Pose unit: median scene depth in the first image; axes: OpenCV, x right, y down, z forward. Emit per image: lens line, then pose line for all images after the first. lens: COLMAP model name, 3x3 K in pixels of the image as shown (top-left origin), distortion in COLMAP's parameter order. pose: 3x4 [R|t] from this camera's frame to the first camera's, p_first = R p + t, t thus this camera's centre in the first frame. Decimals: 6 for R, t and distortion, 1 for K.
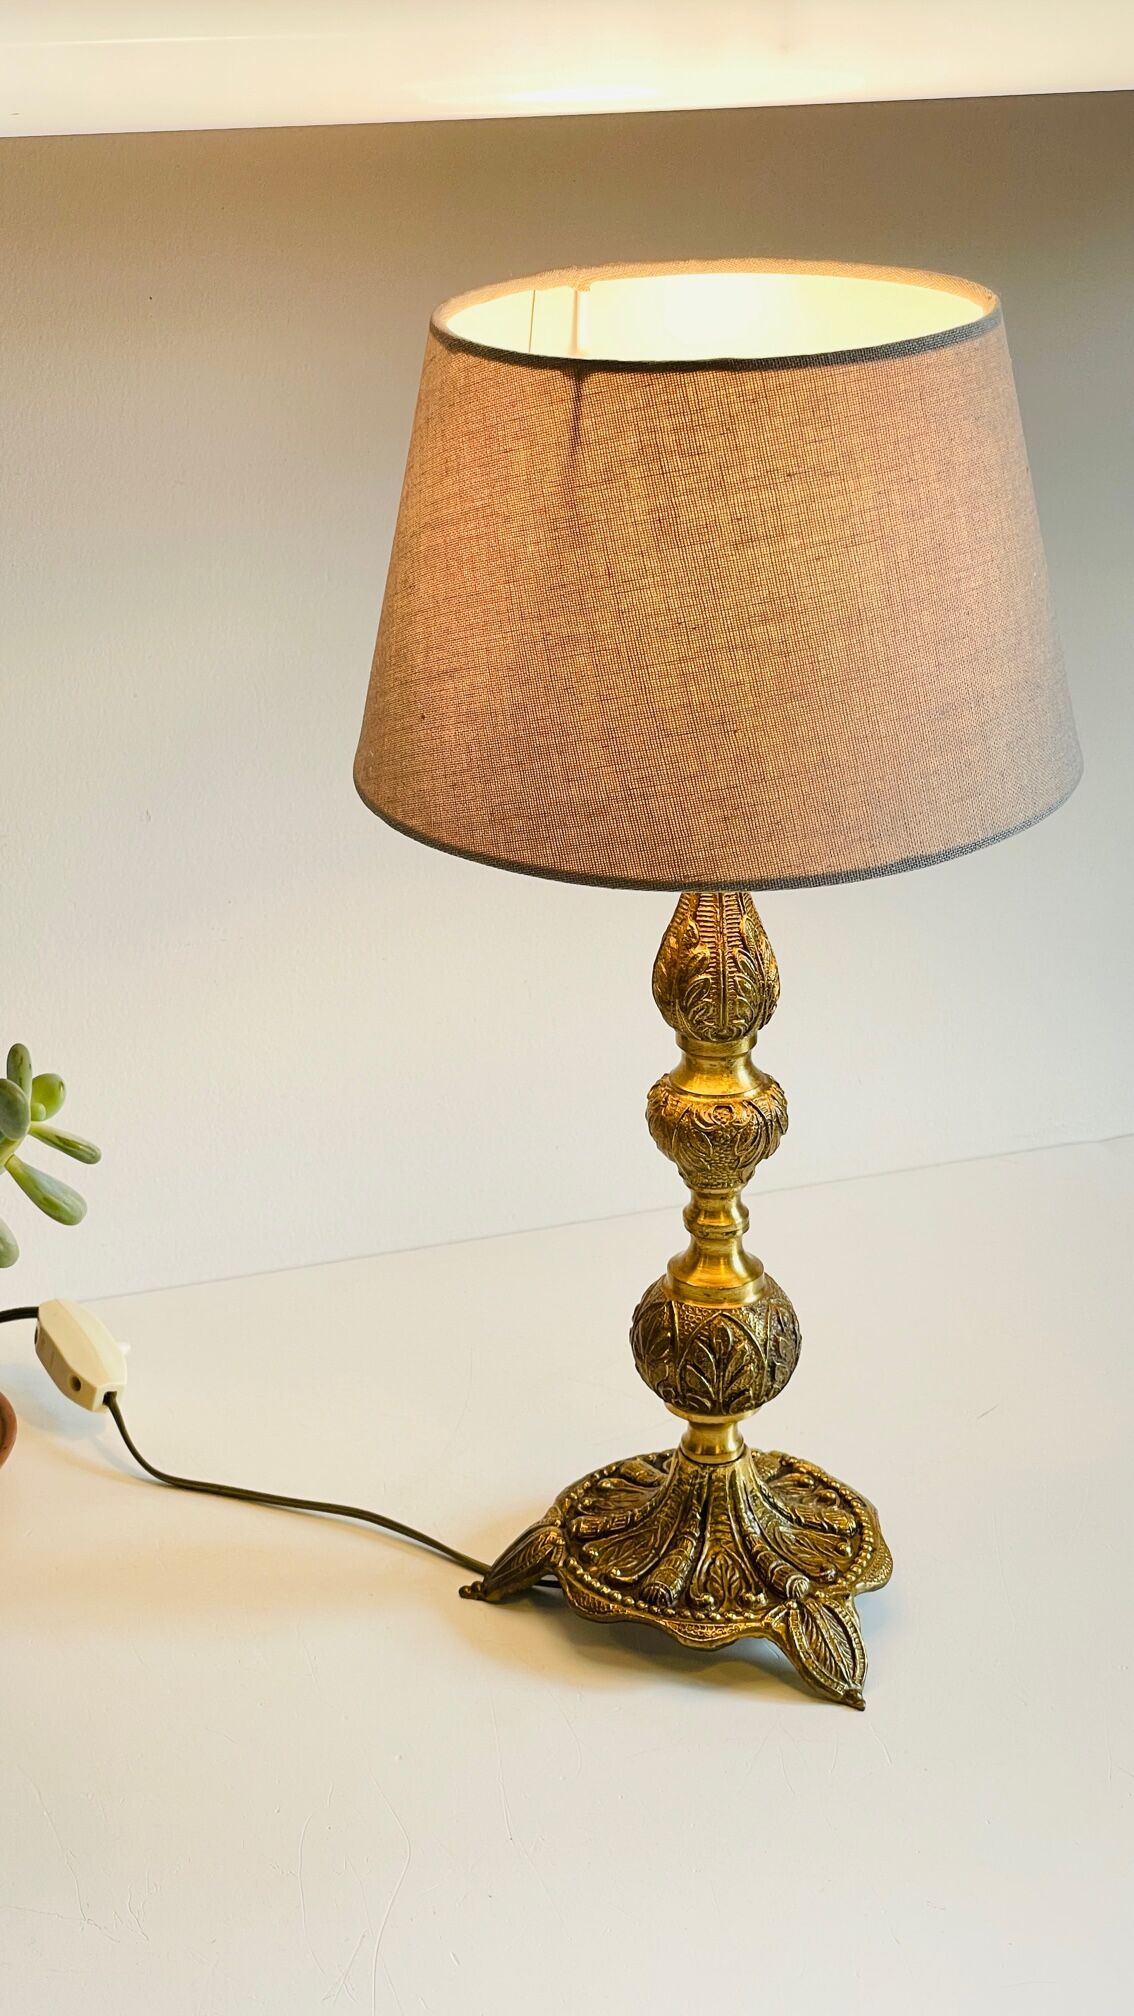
lens RADIAL K [[3098.9, 0, 539.2], [0, 3098.9, 984.1], [0, 0, 1]] dist [-0.021417, 0.835093]
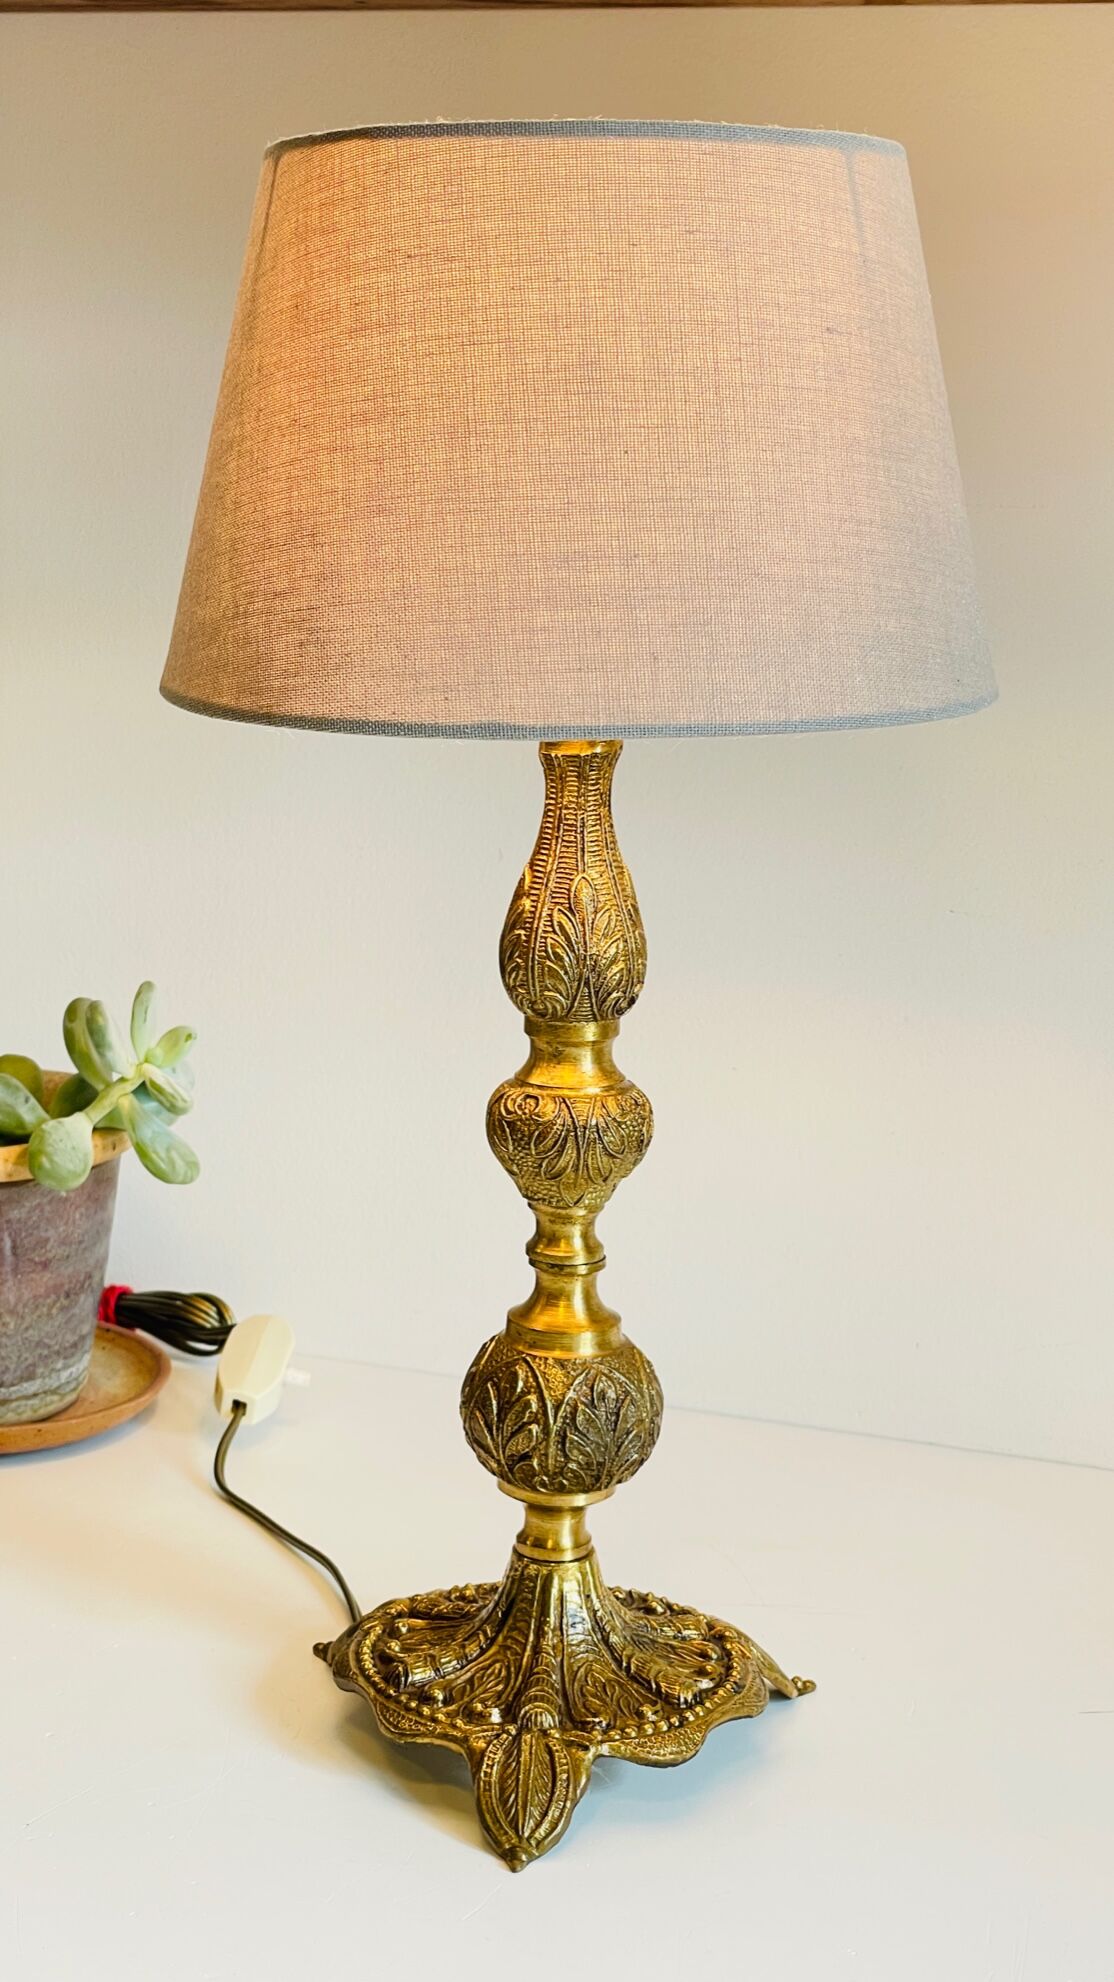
lens RADIAL K [[3046.6, 0, 529.7], [0, 3046.6, 967.5], [0, 0, 1]] dist [-0.021417, 0.835093]
pose [[0.783739, 0.147625, -0.603290, 0.638974], [-0.262629, 0.959000, -0.106515, 0.108398], [0.562831, 0.241921, 0.790377, 0.374819]]
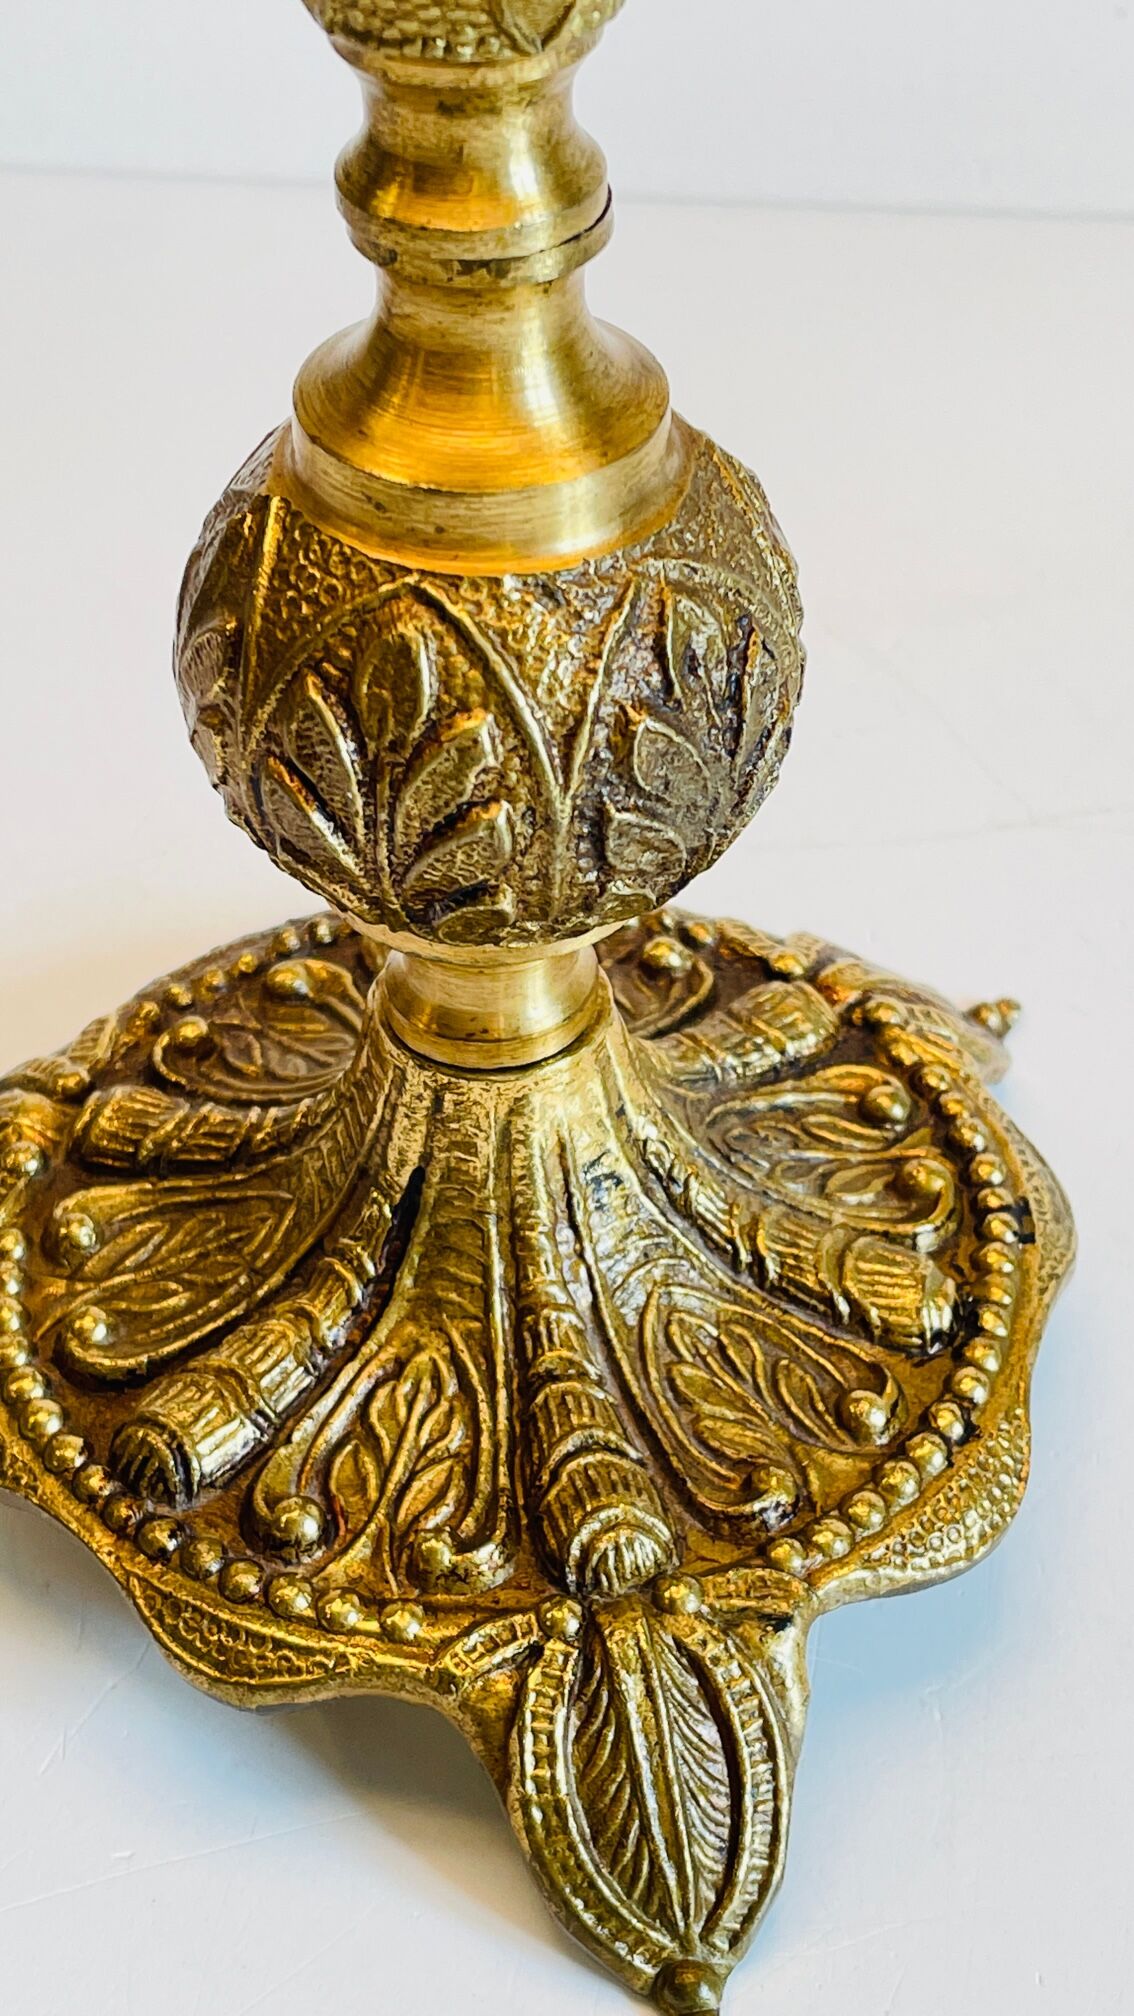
lens RADIAL K [[3052.5, 0, 567.0], [0, 3052.5, 1008.0], [0, 0, 1]] dist [0.151500, -0.139680]
pose [[0.944838, 0.220139, -0.242528, 0.162733], [-0.122438, 0.924159, 0.361854, 0.053967], [0.303792, -0.312199, 0.900134, 0.900415]]
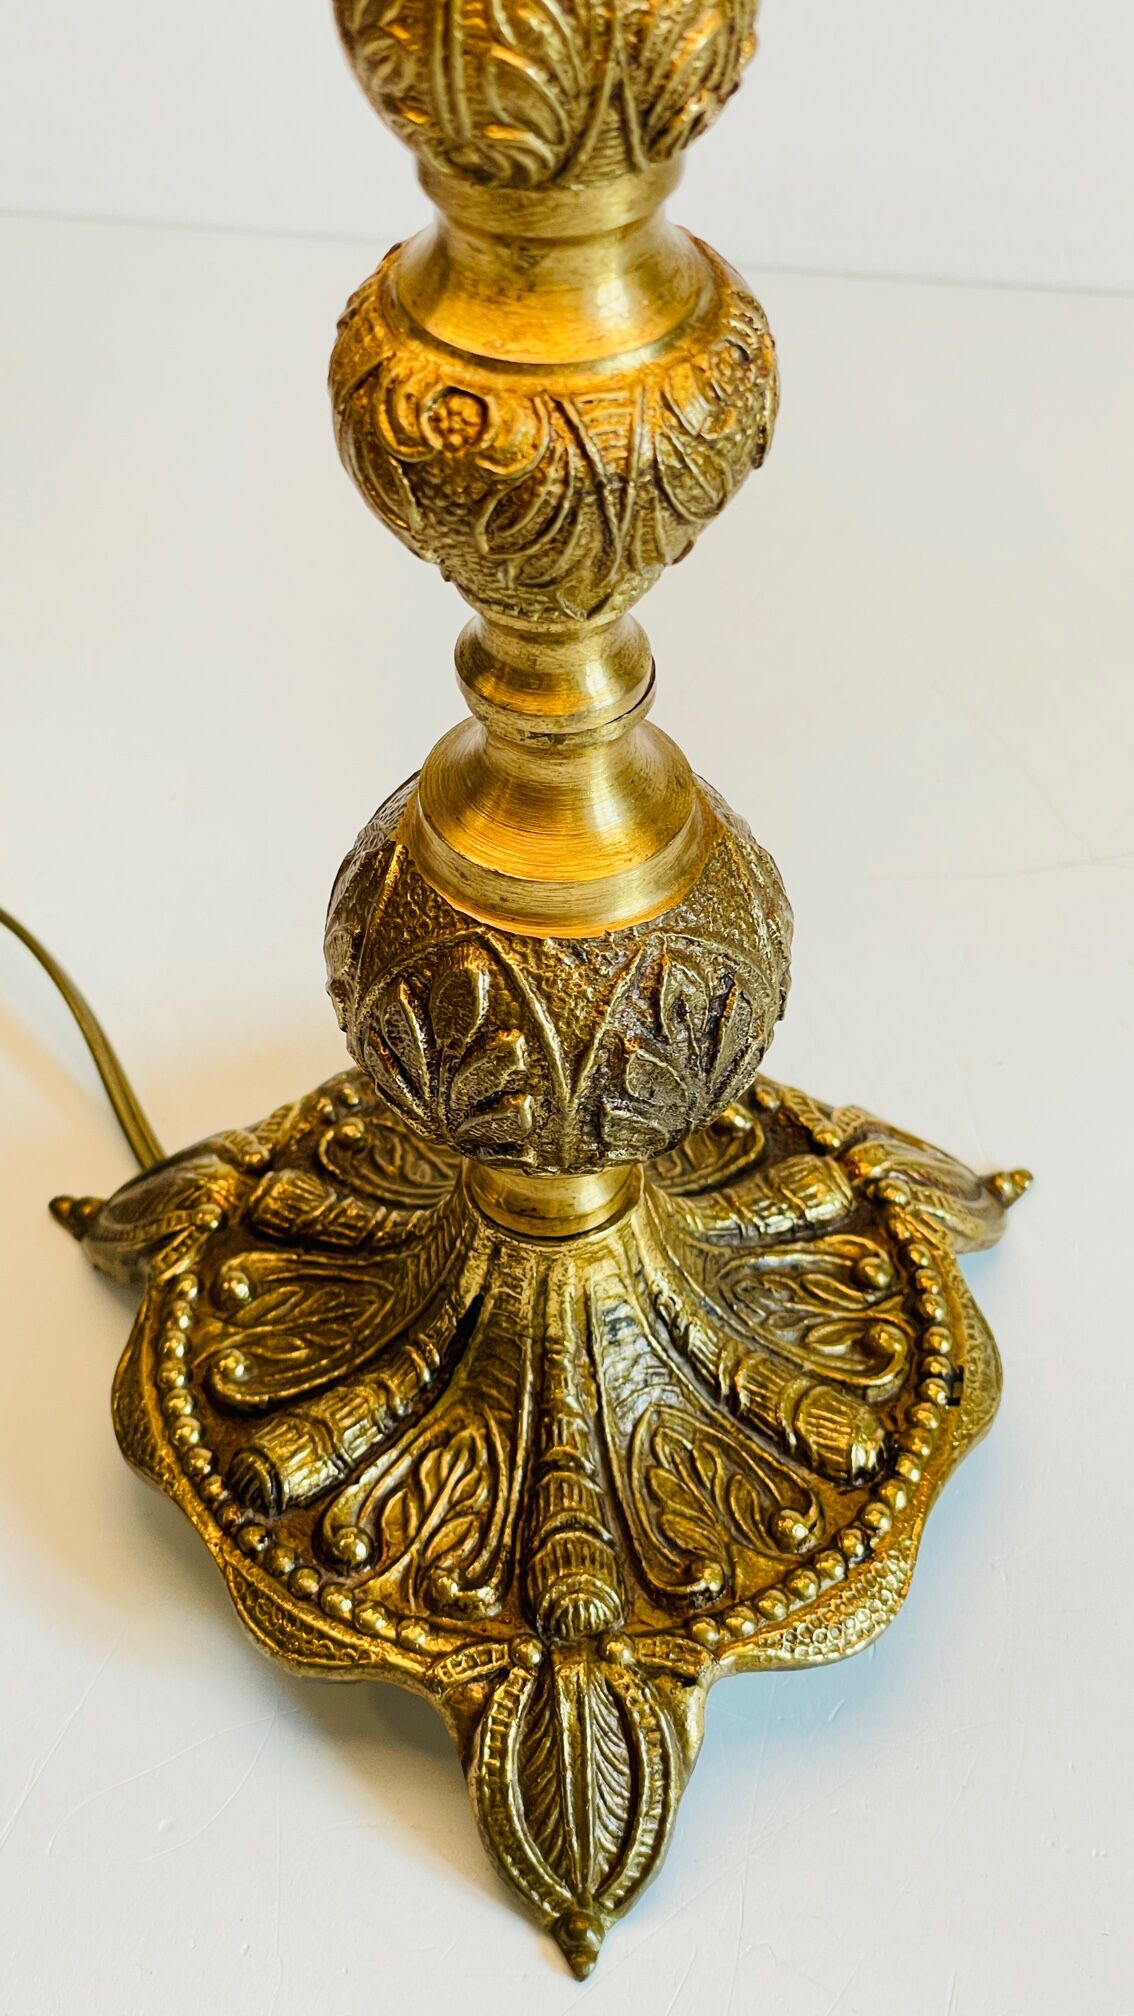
lens RADIAL K [[3098.9, 0, 539.2], [0, 3098.9, 984.1], [0, 0, 1]] dist [-0.021417, 0.835093]
pose [[0.864541, 0.363594, -0.346942, 0.220168], [-0.186495, 0.873160, 0.450345, -0.055989], [0.466679, -0.324639, 0.822691, 0.836816]]
